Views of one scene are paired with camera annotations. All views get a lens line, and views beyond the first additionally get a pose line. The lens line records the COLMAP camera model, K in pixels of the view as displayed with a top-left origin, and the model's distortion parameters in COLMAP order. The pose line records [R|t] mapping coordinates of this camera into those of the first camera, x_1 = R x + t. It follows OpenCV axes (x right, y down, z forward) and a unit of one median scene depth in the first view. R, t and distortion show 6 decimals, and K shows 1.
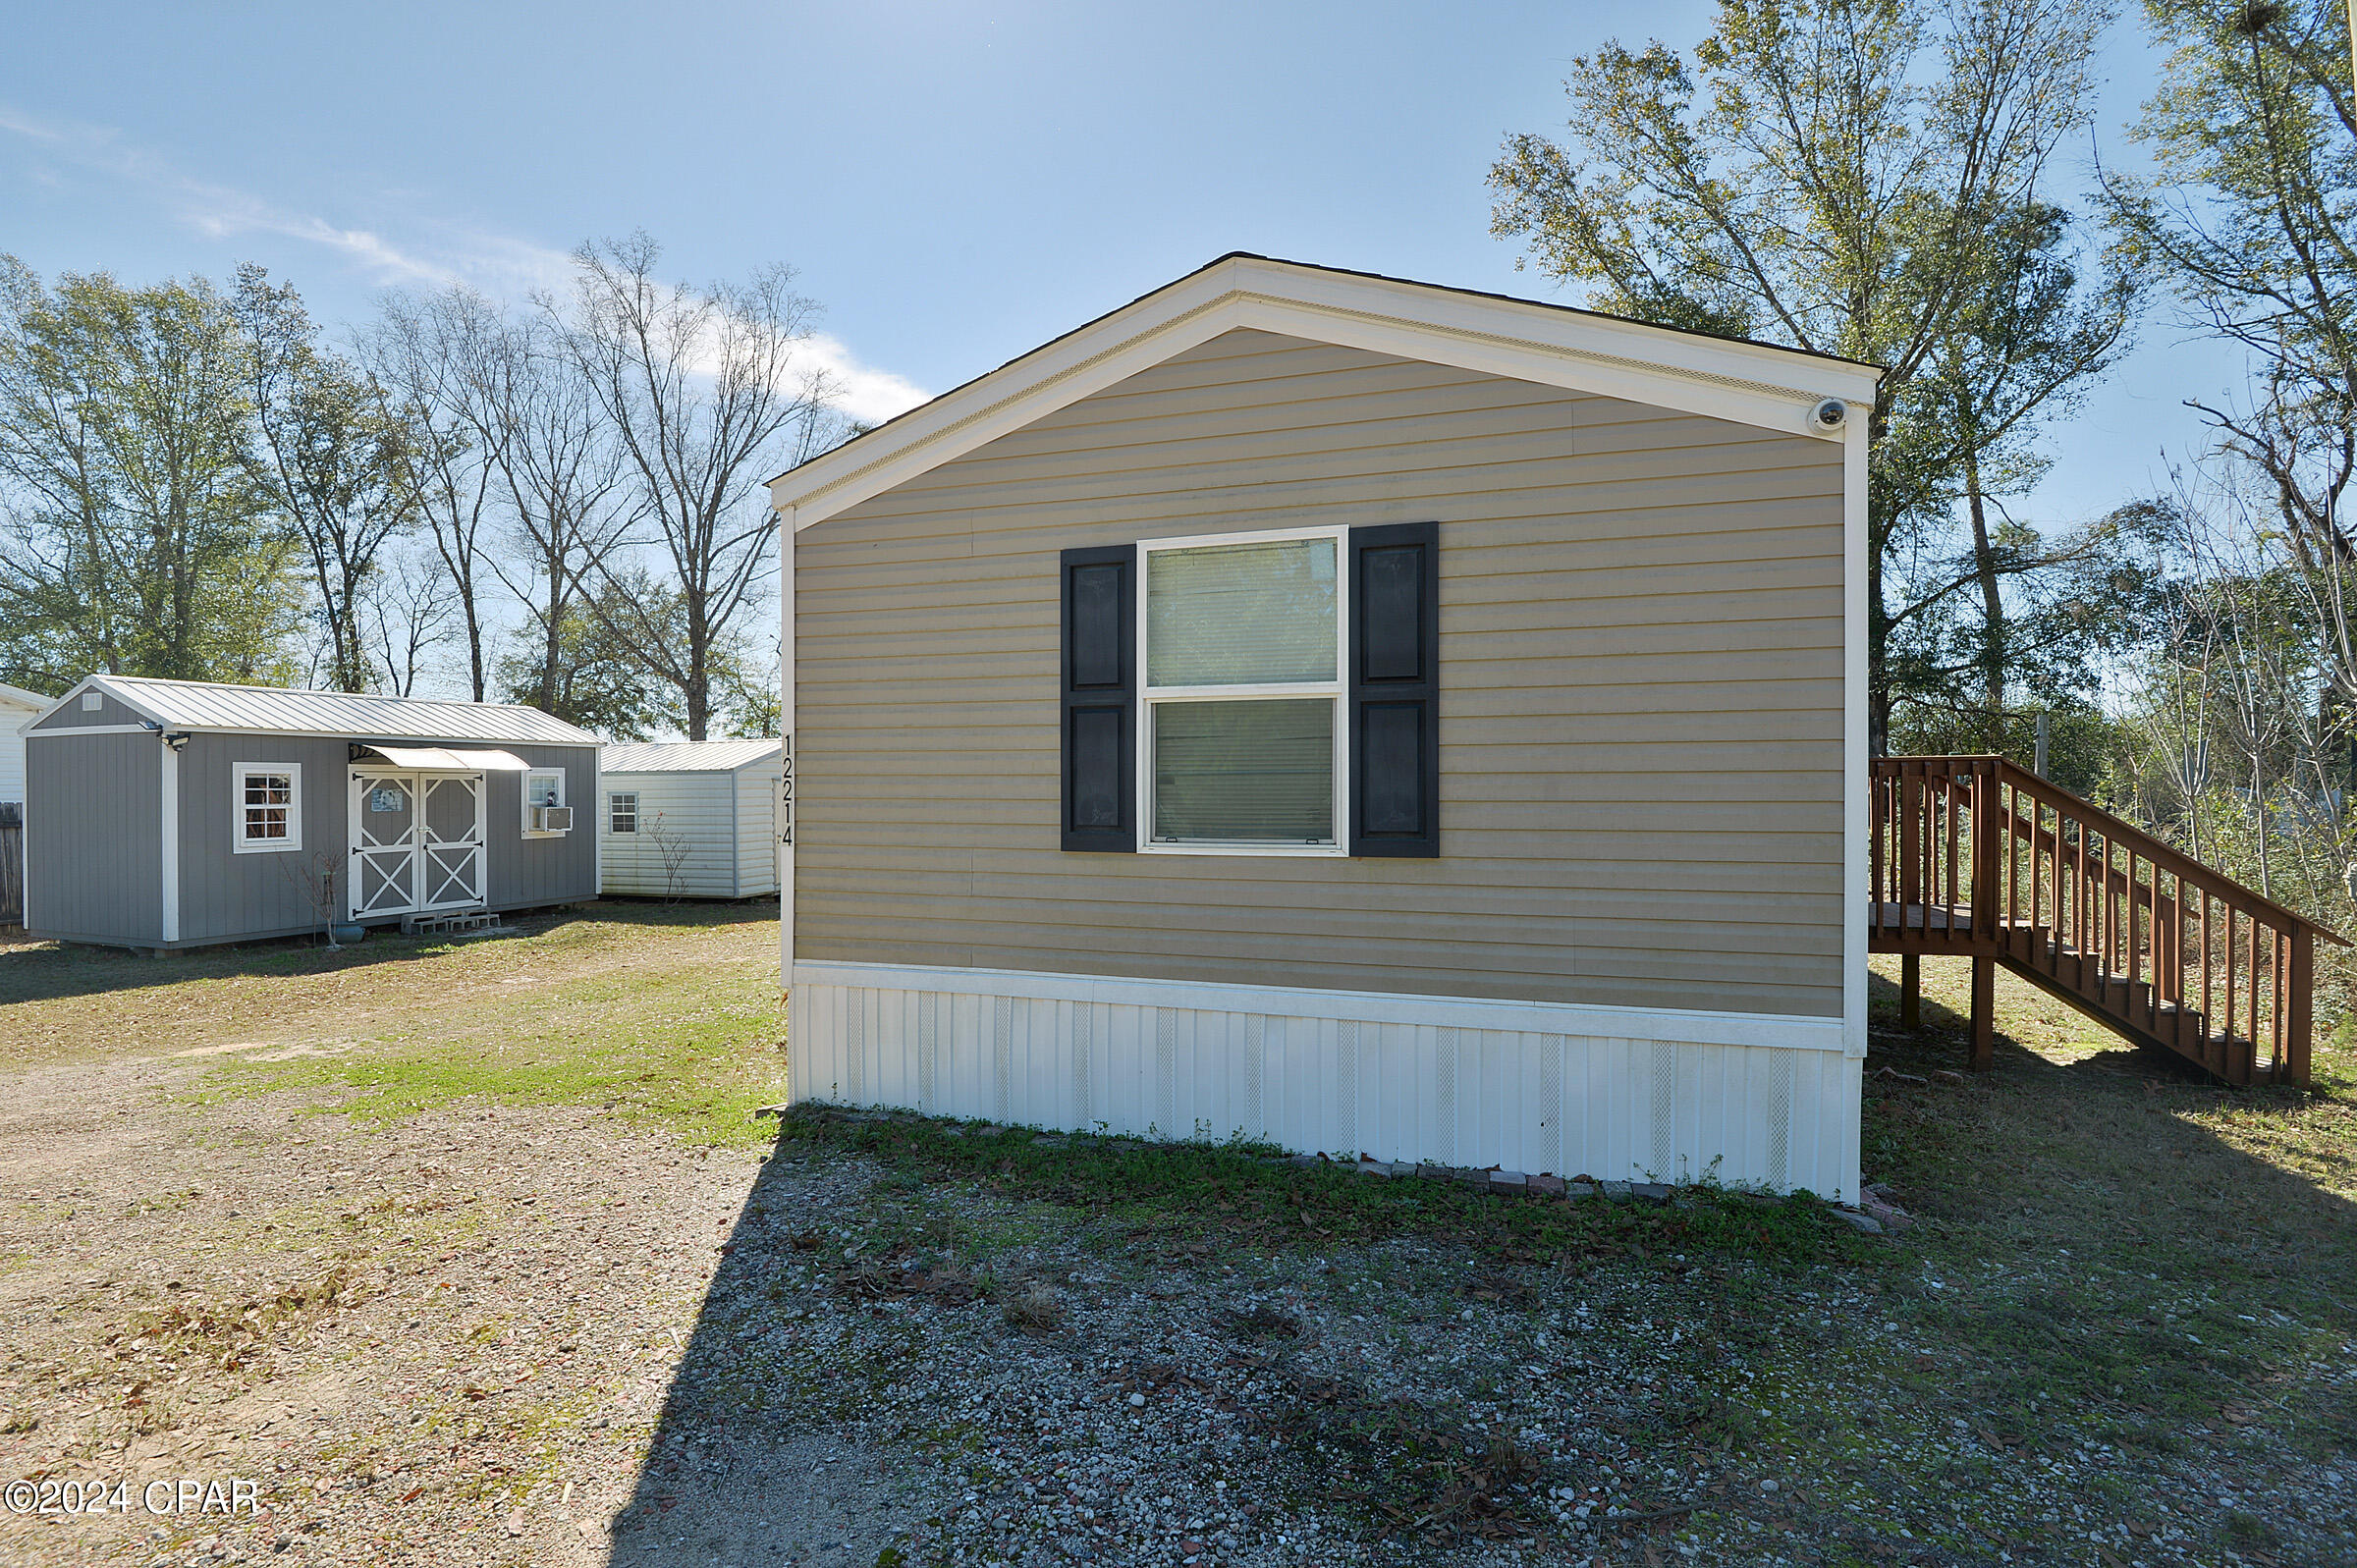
lens RADIAL K [[1149.1, 0, 1178.5], [0, 1149.1, 784.0], [0, 0, 1]] dist [0.001195, -0.028342]
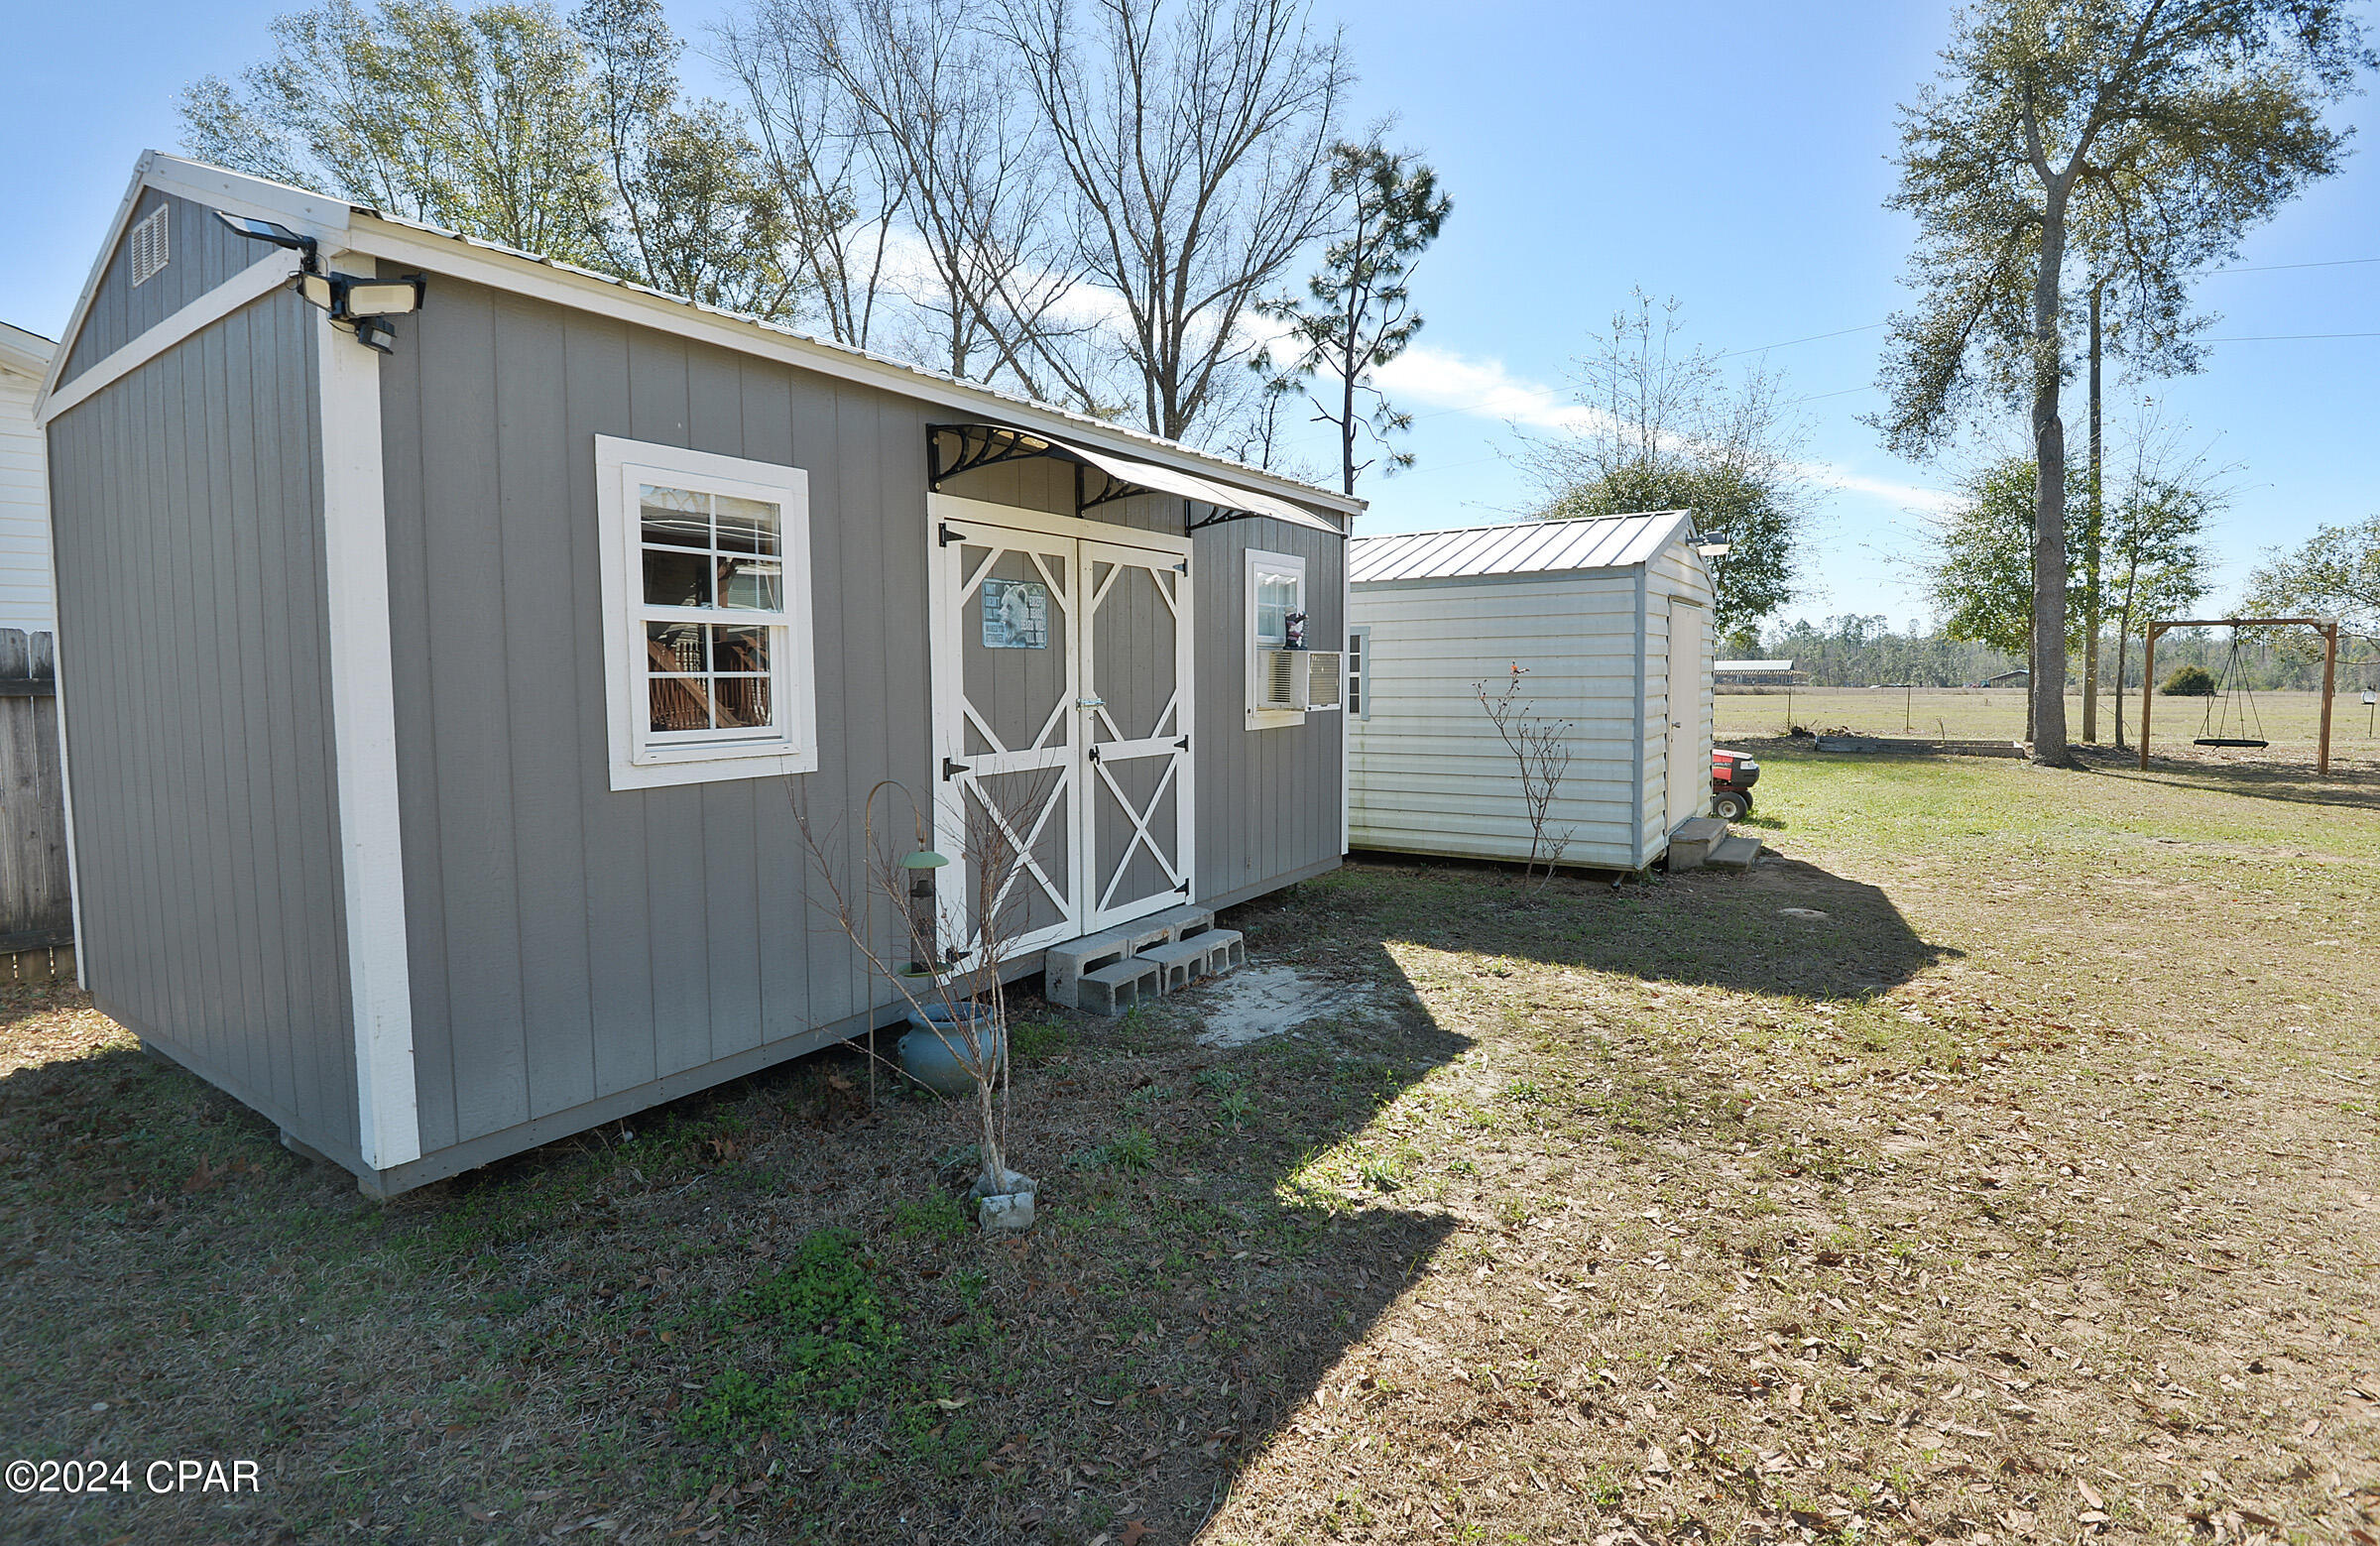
lens RADIAL K [[1105.9, 0, 1191.7], [0, 1105.9, 755.2], [0, 0, 1]] dist [-0.052118, 0.000025]
pose [[0.980697, 0.016875, -0.194806, -0.583291], [-0.001131, 0.996742, 0.080648, 0.029138], [0.195532, -0.078871, 0.977521, 0.698051]]
